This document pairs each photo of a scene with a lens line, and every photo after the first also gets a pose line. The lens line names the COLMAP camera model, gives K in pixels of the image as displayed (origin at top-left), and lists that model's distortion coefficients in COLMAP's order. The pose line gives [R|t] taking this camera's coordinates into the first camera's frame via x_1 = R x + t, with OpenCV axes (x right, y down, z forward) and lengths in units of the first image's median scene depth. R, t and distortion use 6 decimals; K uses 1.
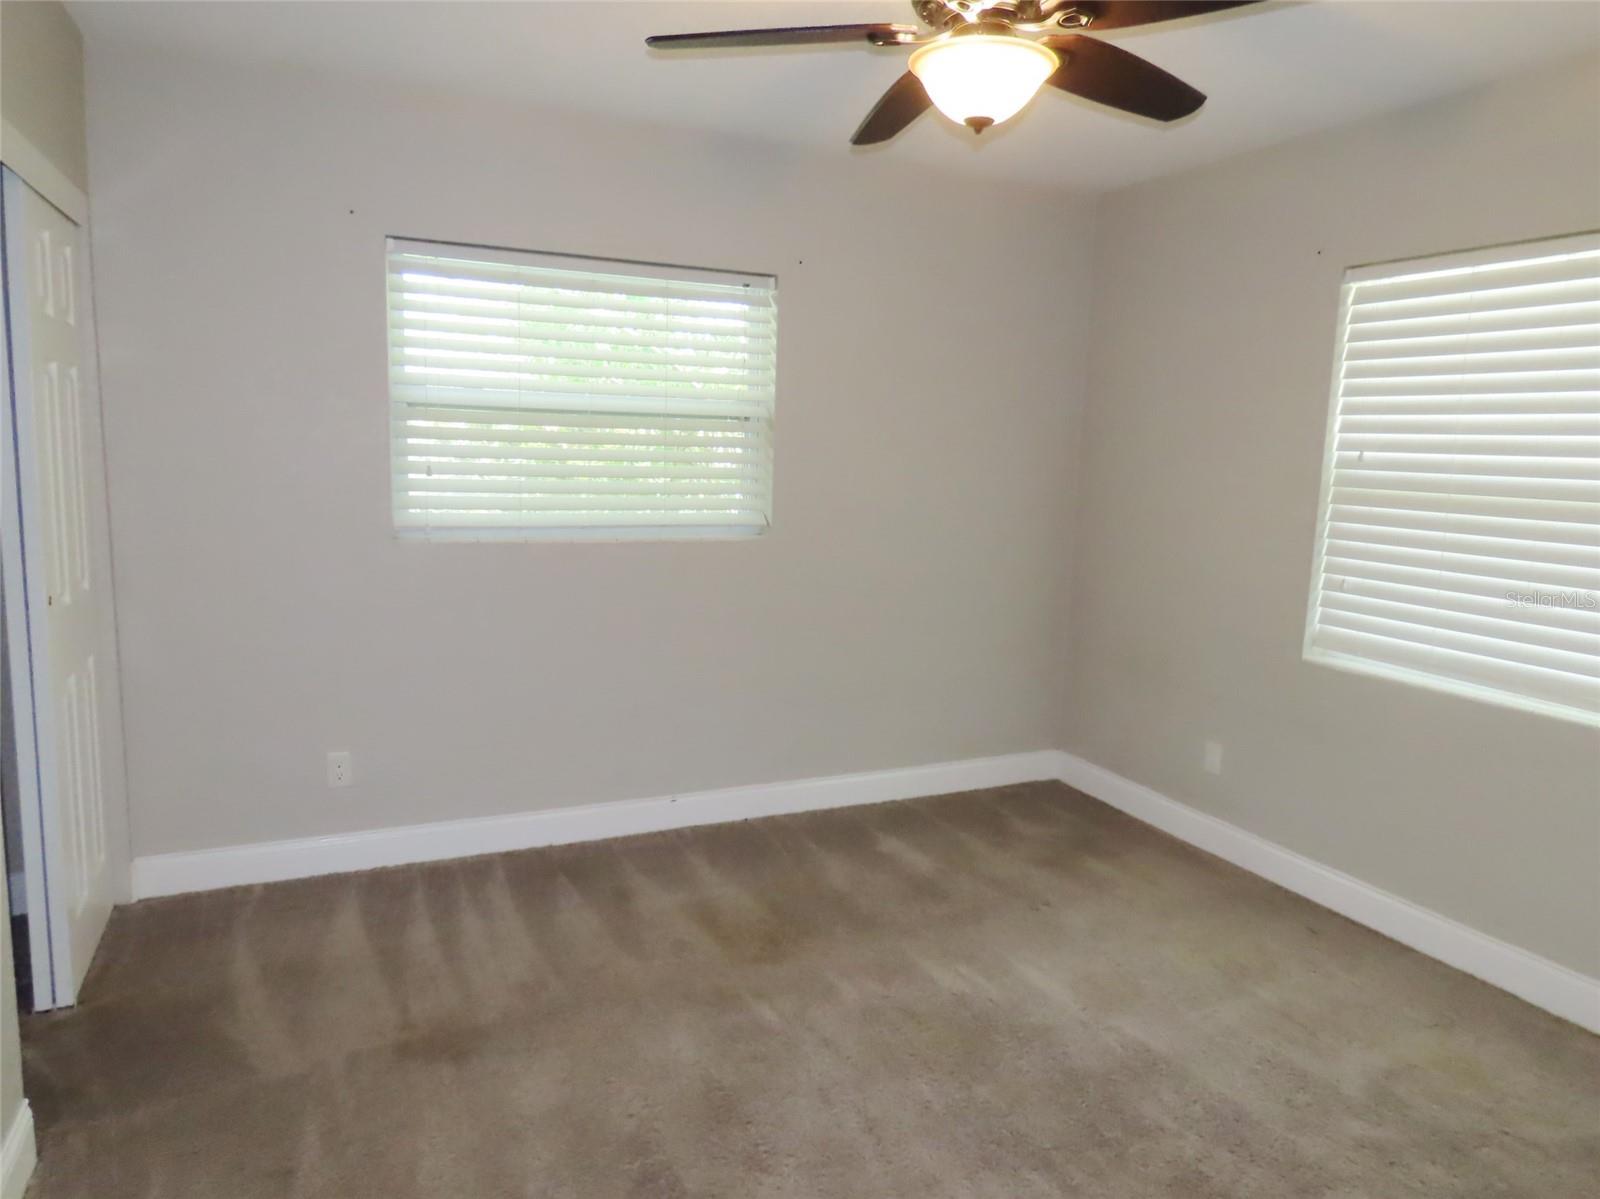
lens RADIAL K [[1056.4, 0, 800.0], [0, 1056.4, 599.5], [0, 0, 1]] dist [-0.005173, -0.001750]
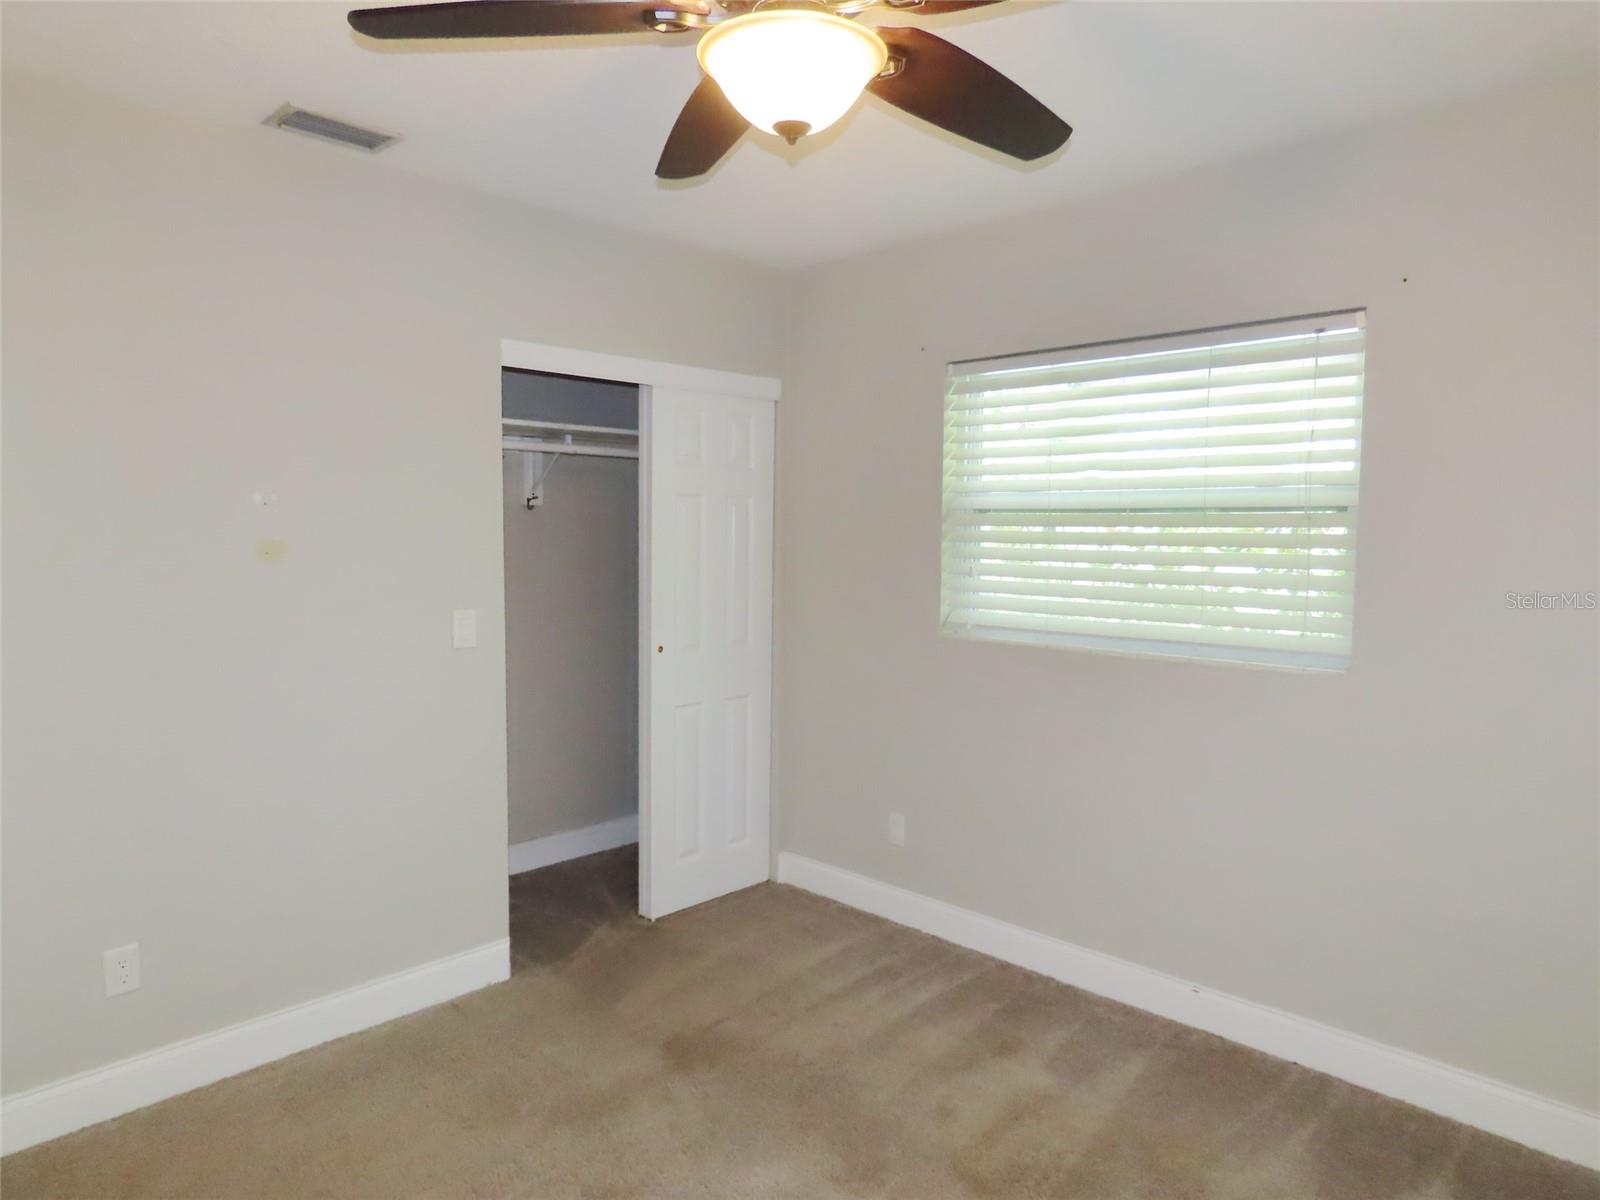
lens RADIAL K [[1007.3, 0, 800.0], [0, 1007.3, 600.0], [0, 0, 1]] dist [-0.011671, 0.000762]
pose [[0.345150, 0.039426, -0.937719, 0.520932], [-0.132305, 0.991184, -0.007024, -0.061319], [0.929175, 0.126489, 0.347324, 0.471175]]
